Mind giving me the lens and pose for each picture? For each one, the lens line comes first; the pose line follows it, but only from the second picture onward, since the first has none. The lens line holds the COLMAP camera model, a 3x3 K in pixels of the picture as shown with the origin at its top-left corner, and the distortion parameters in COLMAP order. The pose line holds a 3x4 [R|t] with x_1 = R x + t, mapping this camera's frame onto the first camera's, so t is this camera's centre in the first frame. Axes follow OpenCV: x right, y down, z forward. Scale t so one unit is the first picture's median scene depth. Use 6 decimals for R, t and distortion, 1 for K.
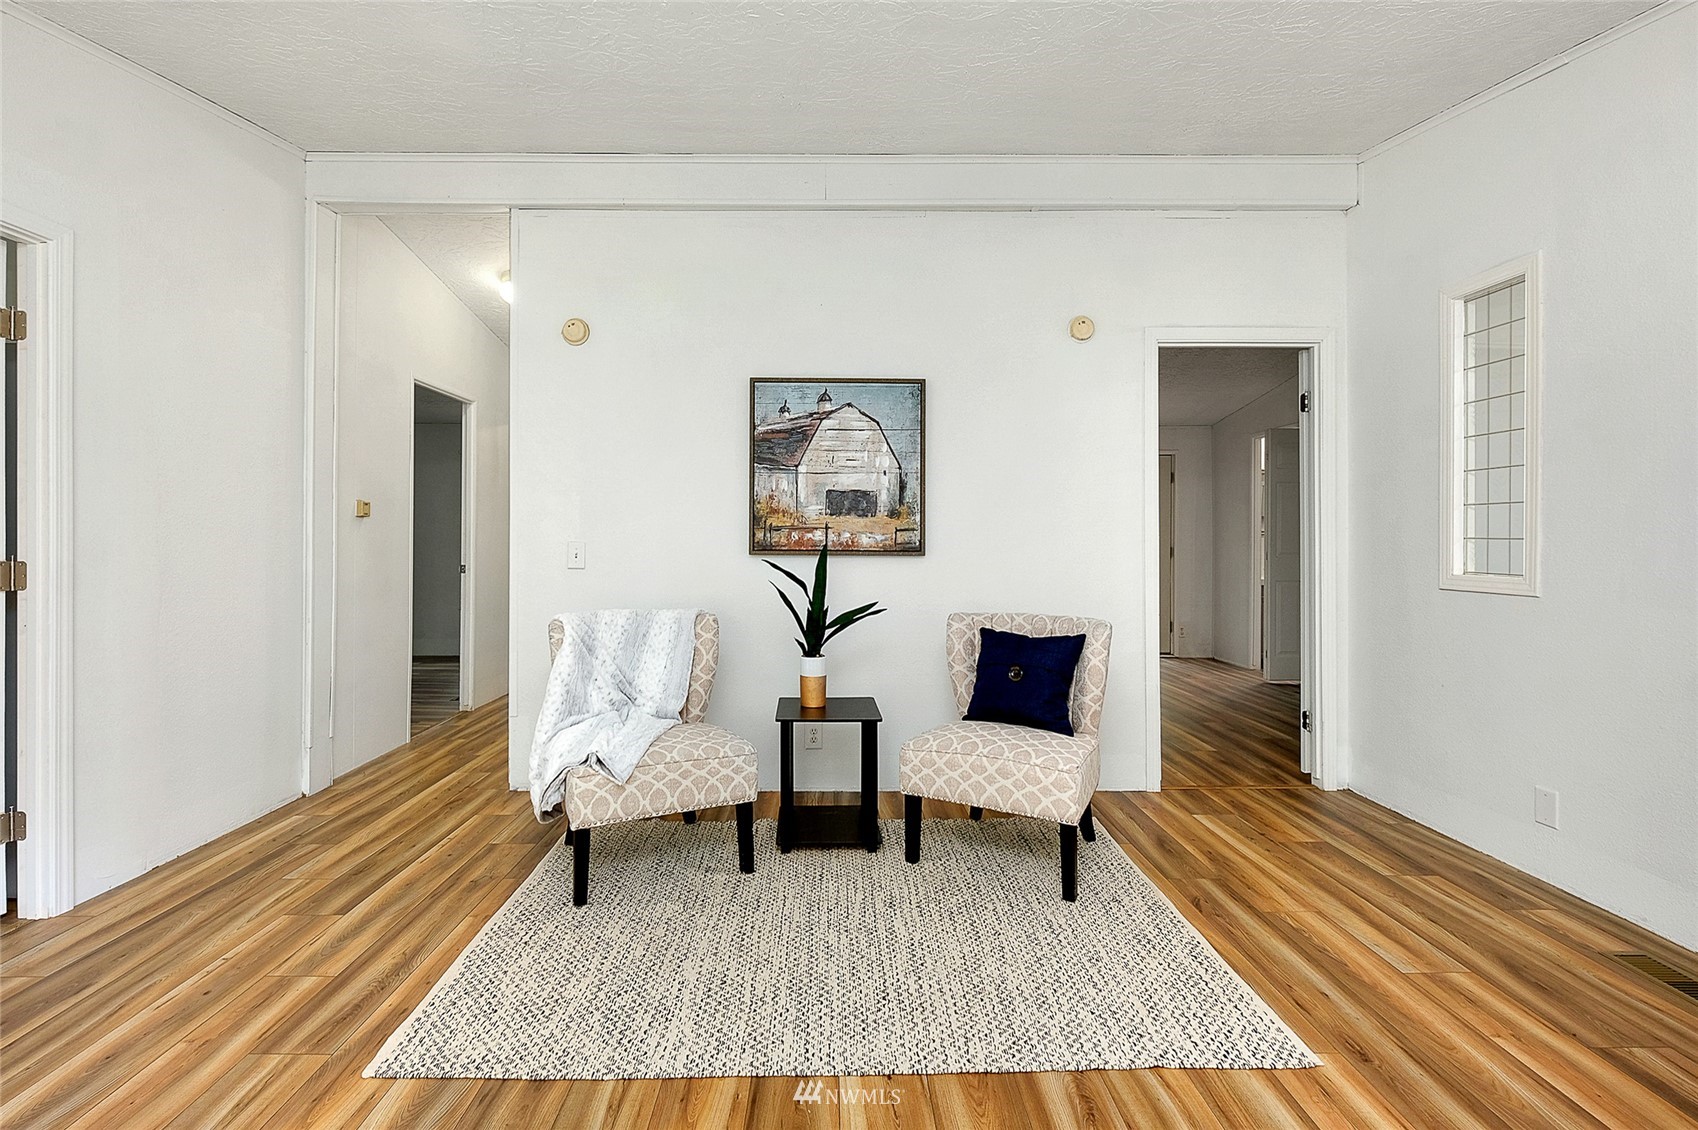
lens RADIAL K [[766.6, 0, 831.3], [0, 766.6, 542.6], [0, 0, 1]] dist [-0.002731, -0.000290]
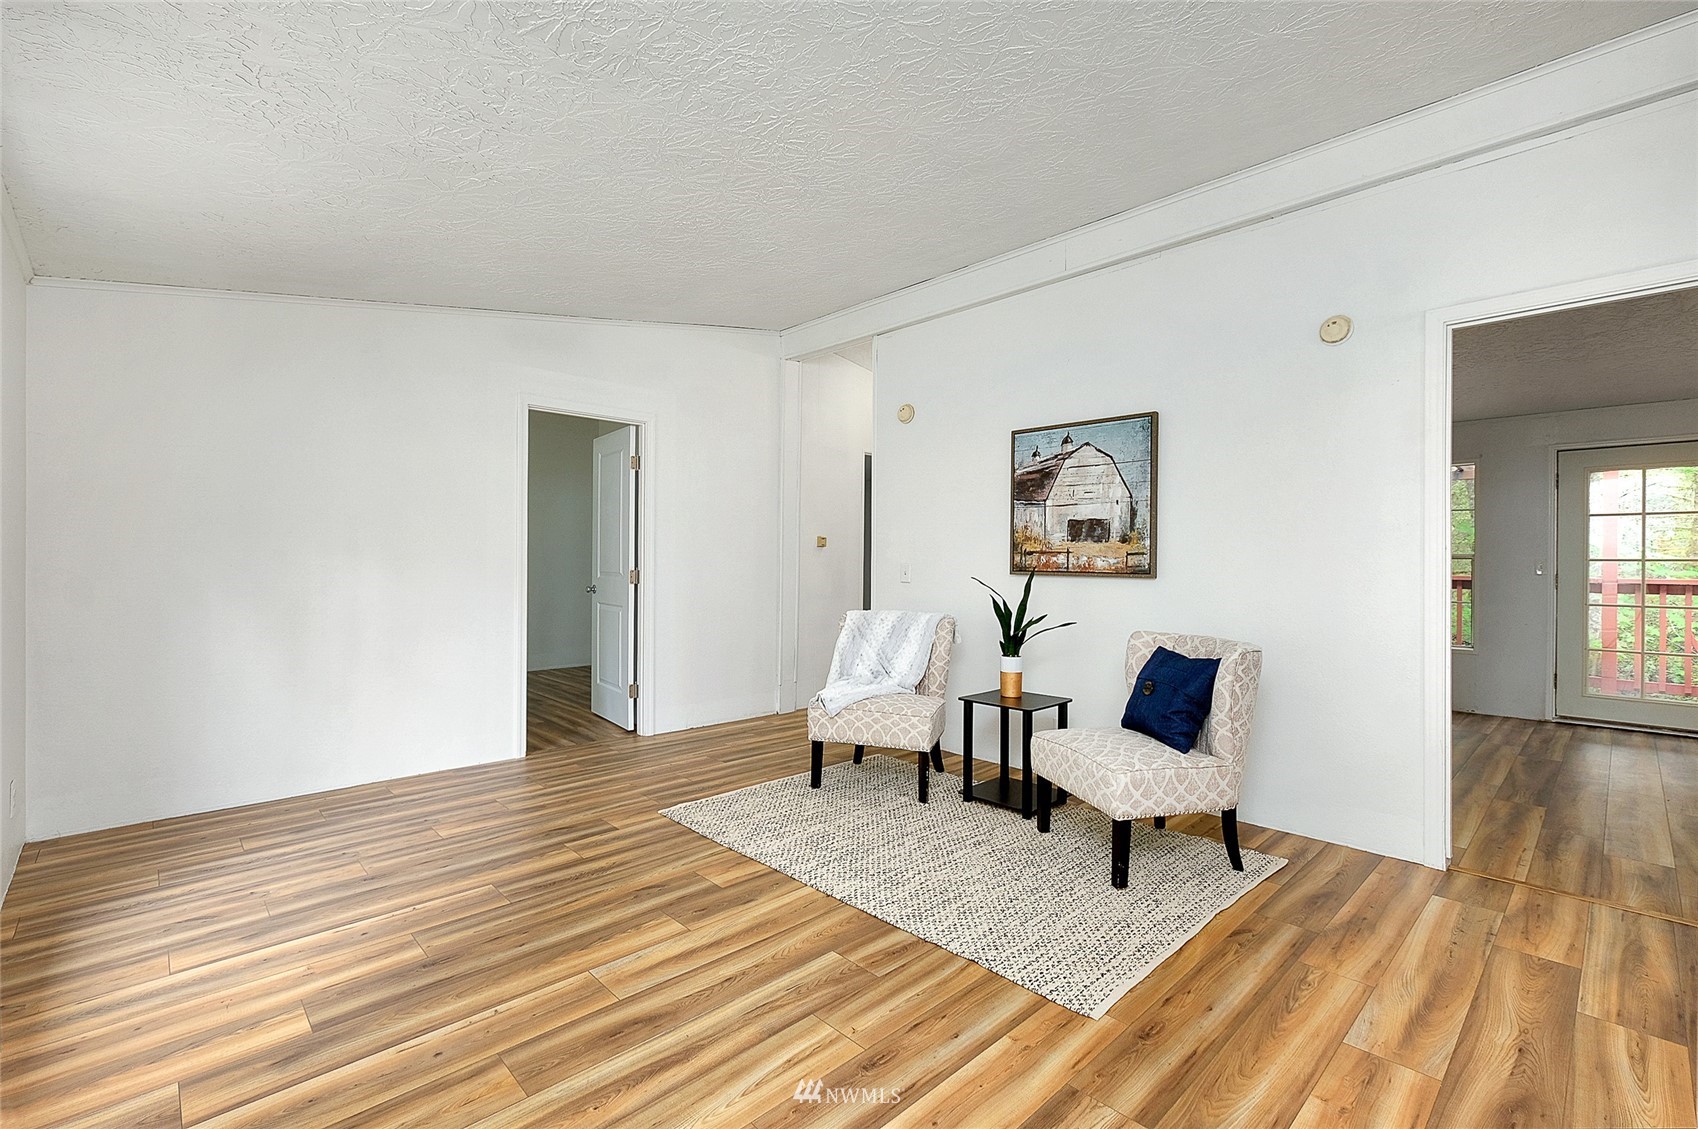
lens RADIAL K [[737.6, 0, 825.5], [0, 737.6, 565.2], [0, 0, 1]] dist [-0.000943, 0.000323]
pose [[0.678656, 0.007232, -0.734420, 0.565261], [-0.007303, 0.999969, 0.003099, -0.000698], [0.734420, 0.003261, 0.678688, -0.026671]]
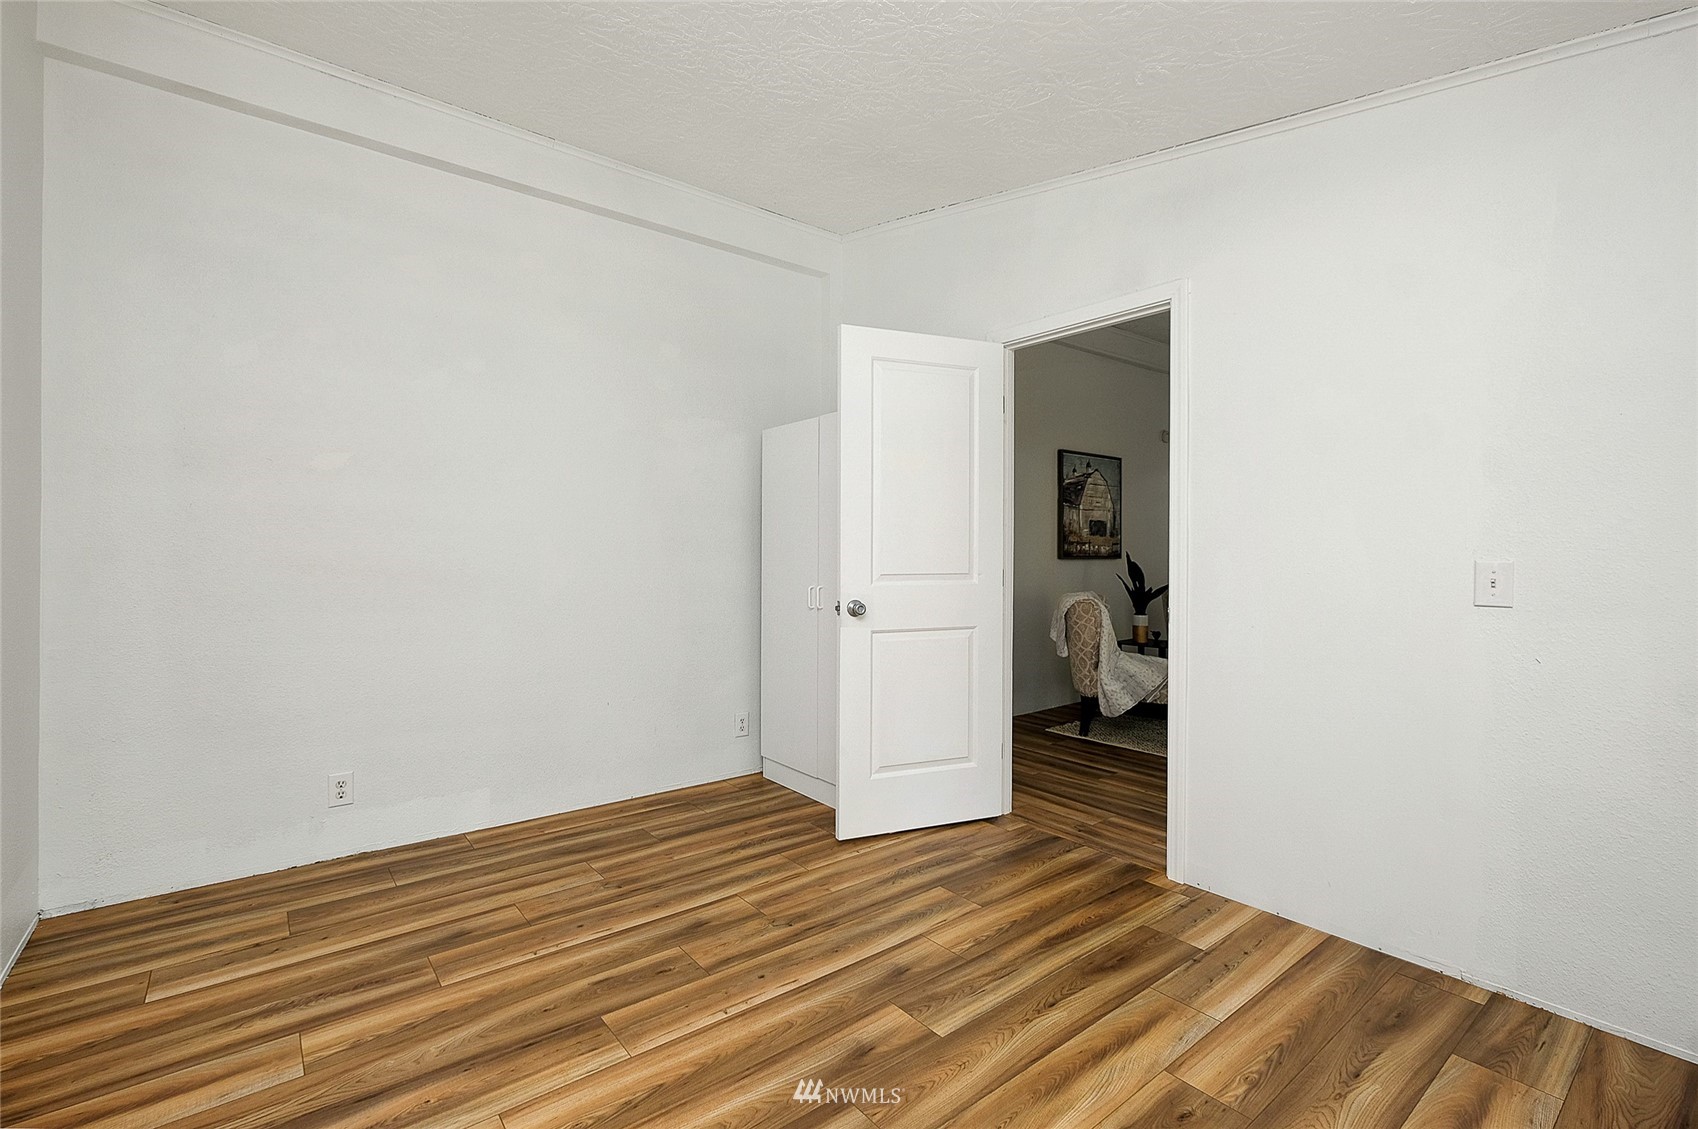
lens RADIAL K [[748.7, 0, 832.1], [0, 748.7, 544.4], [0, 0, 1]] dist [-0.002492, 0.000466]
pose [[0.797364, -0.000005, 0.603499, -1.441374], [0.001916, 0.999995, -0.002523, -0.012419], [-0.603496, 0.003168, 0.797360, 0.036622]]
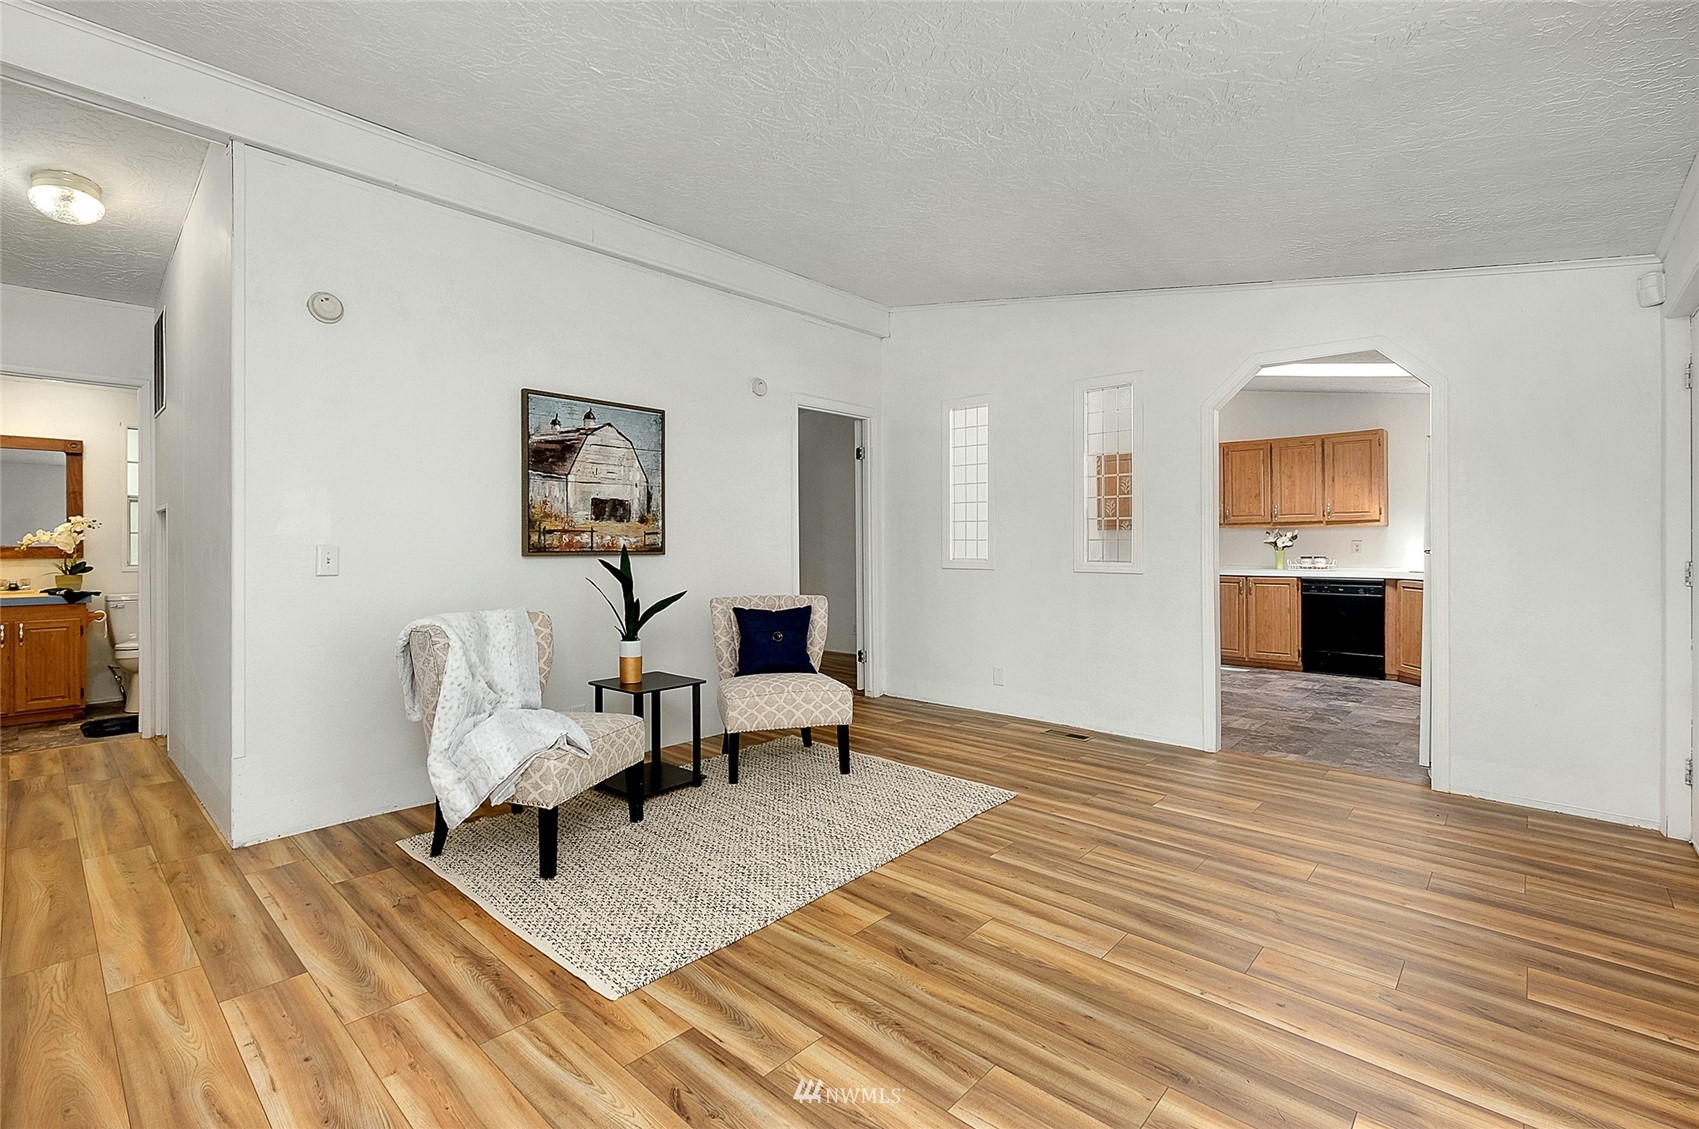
lens RADIAL K [[749.2, 0, 832.6], [0, 749.2, 544.4], [0, 0, 1]] dist [-0.002492, 0.000466]
pose [[0.688254, -0.005727, 0.725447, -0.563286], [0.005942, 0.999980, 0.002257, -0.000473], [-0.725446, 0.002757, 0.688274, -0.017022]]
